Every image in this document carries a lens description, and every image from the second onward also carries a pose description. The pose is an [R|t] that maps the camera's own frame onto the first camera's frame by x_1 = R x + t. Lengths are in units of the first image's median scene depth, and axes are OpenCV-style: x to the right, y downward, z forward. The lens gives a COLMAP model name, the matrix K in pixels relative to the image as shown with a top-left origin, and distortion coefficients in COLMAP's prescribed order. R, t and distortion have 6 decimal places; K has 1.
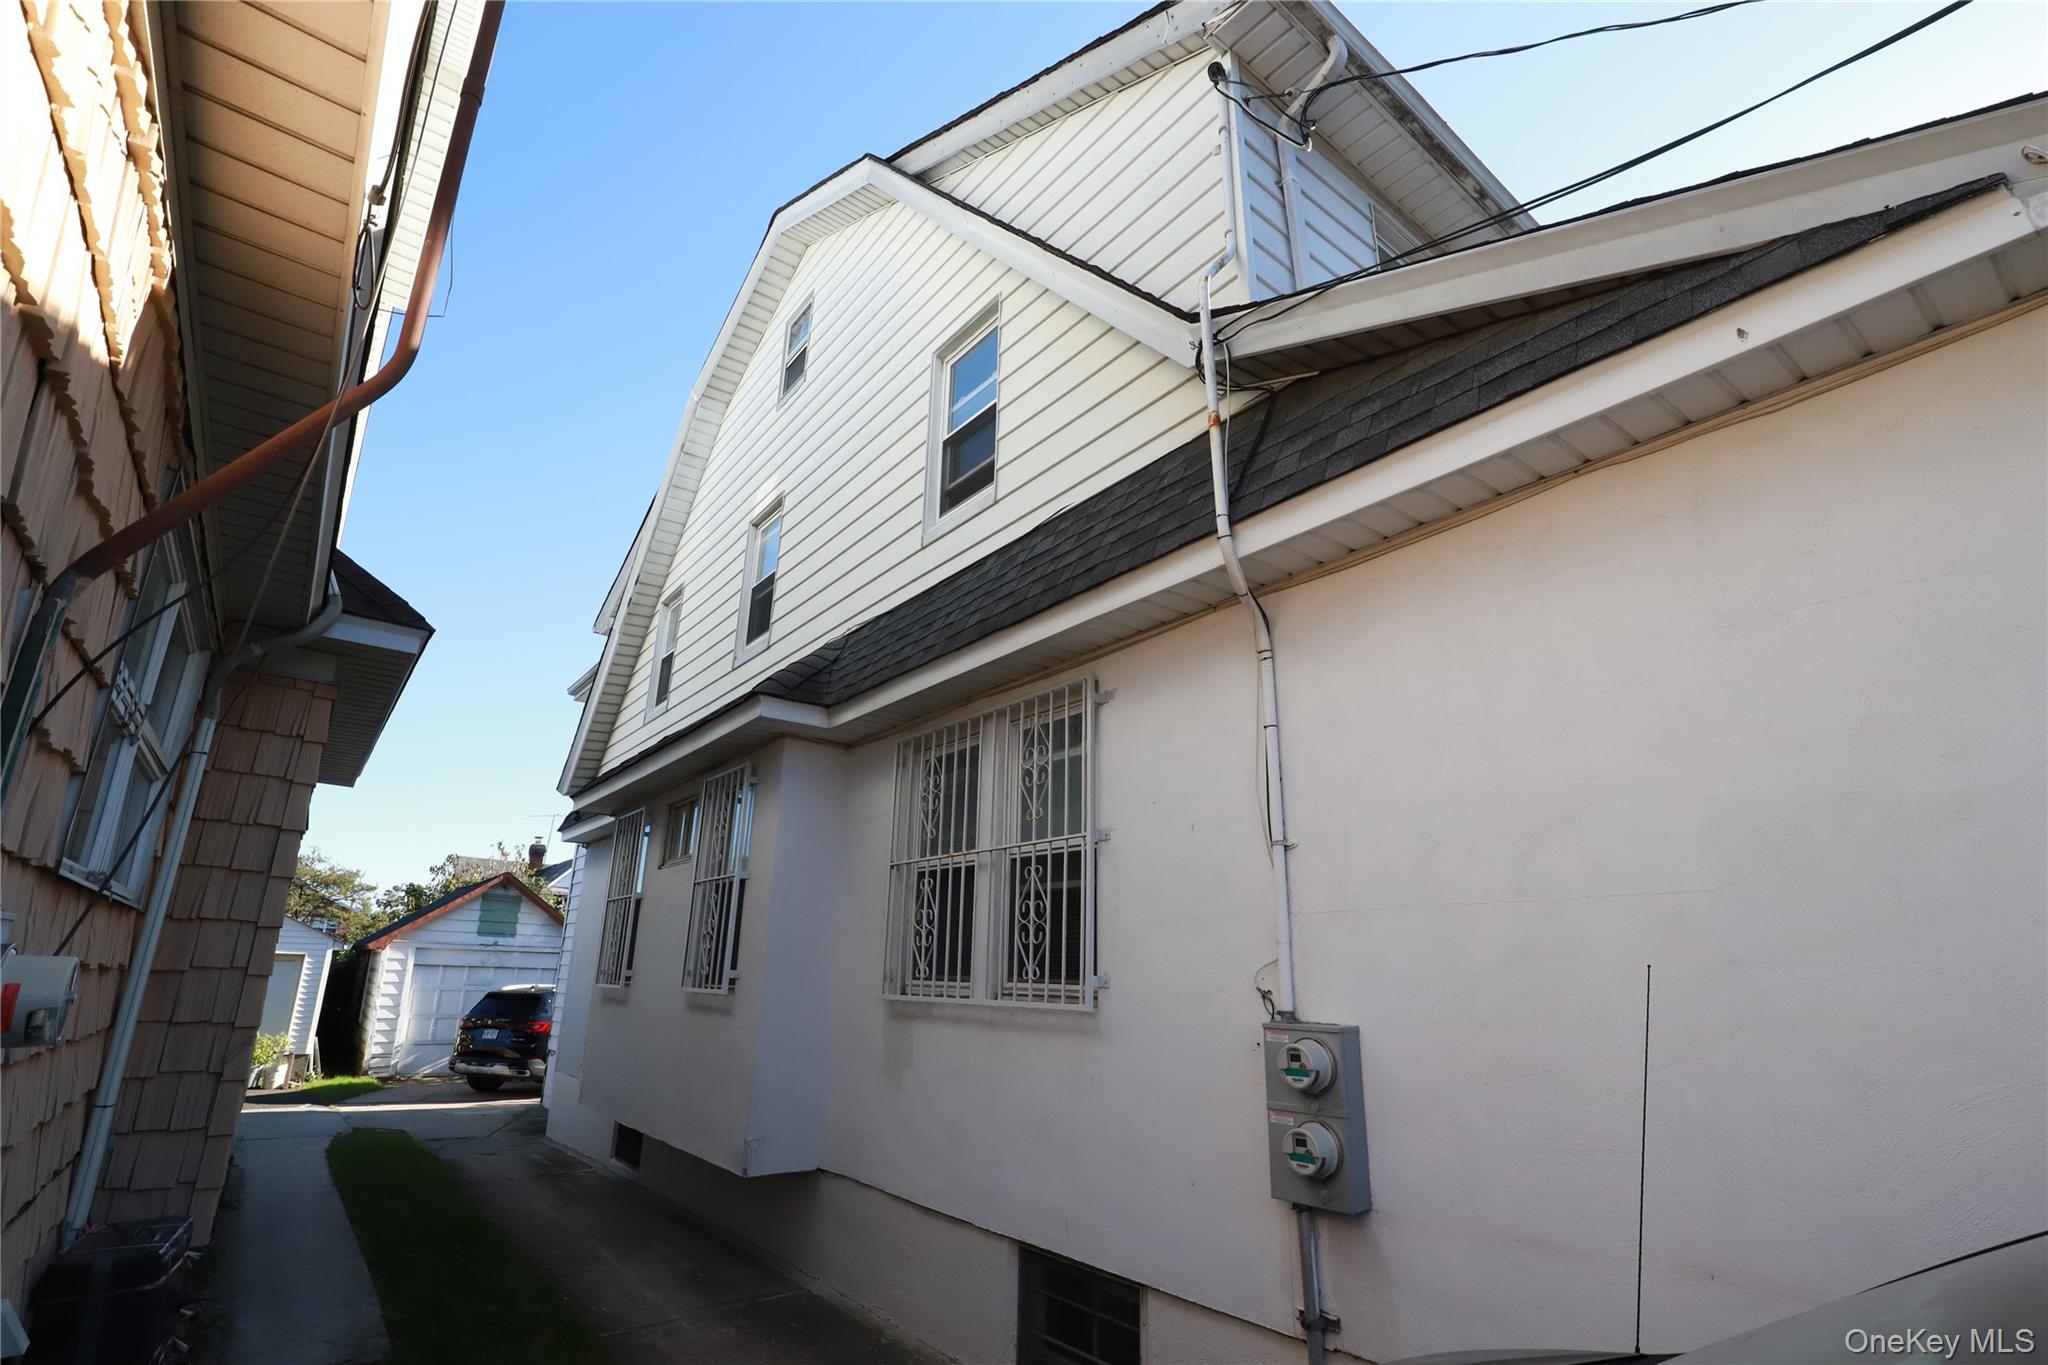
lens RADIAL K [[937.6, 0, 1020.2], [0, 937.6, 693.1], [0, 0, 1]] dist [-0.023276, -0.000088]
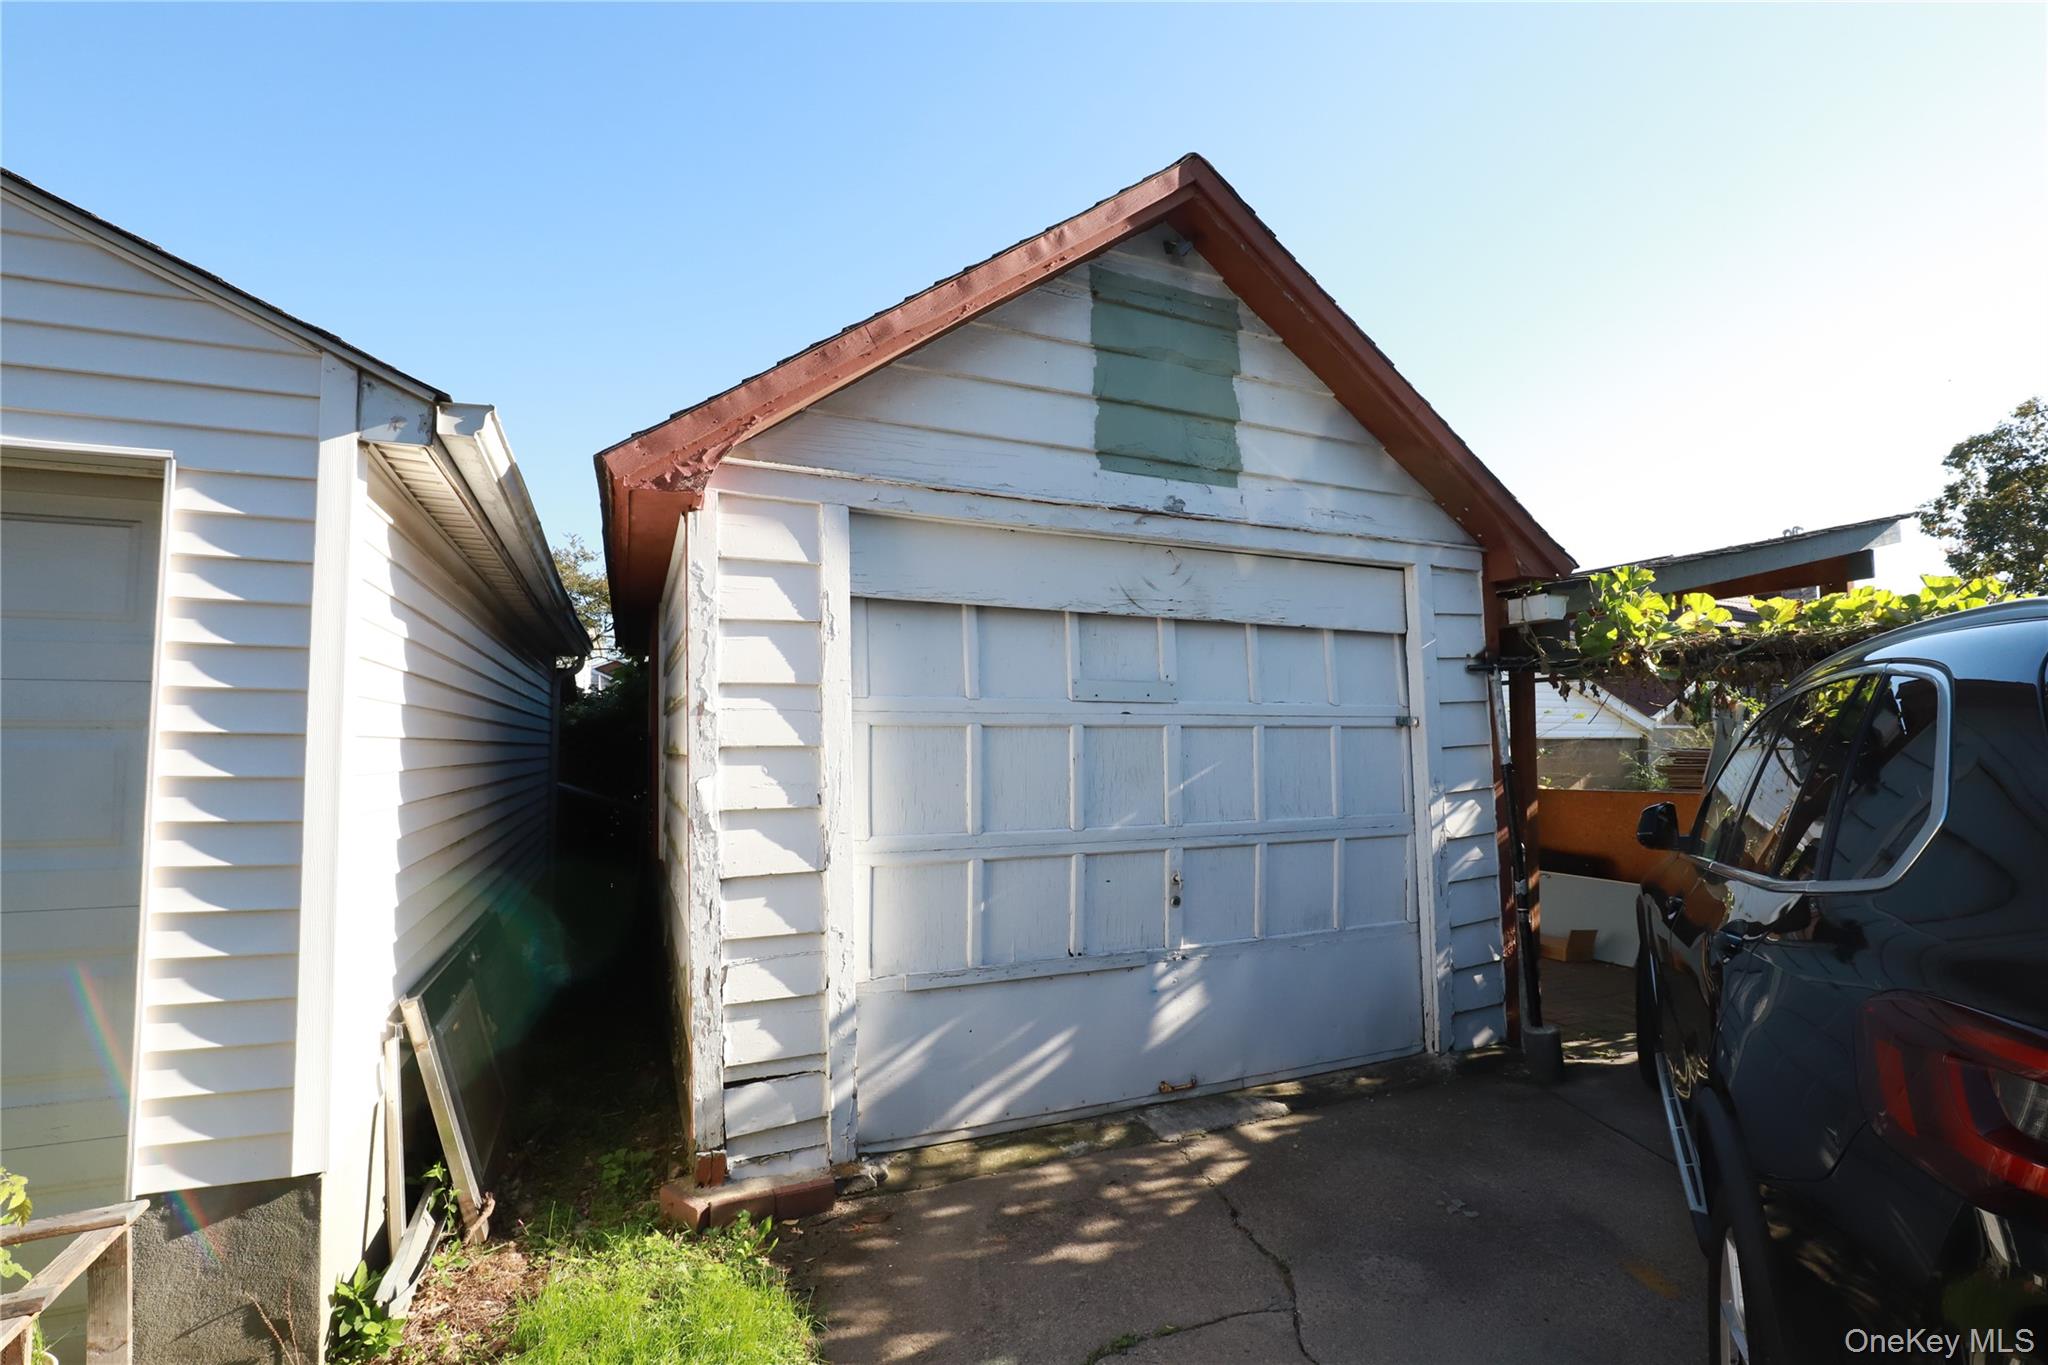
lens RADIAL K [[937.6, 0, 1030.4], [0, 937.6, 686.3], [0, 0, 1]] dist [-0.023276, -0.000088]
pose [[0.965962, -0.032965, -0.256574, -0.578617], [0.091679, 0.971094, 0.220389, 0.275928], [0.241892, -0.236410, 0.941062, 0.836063]]
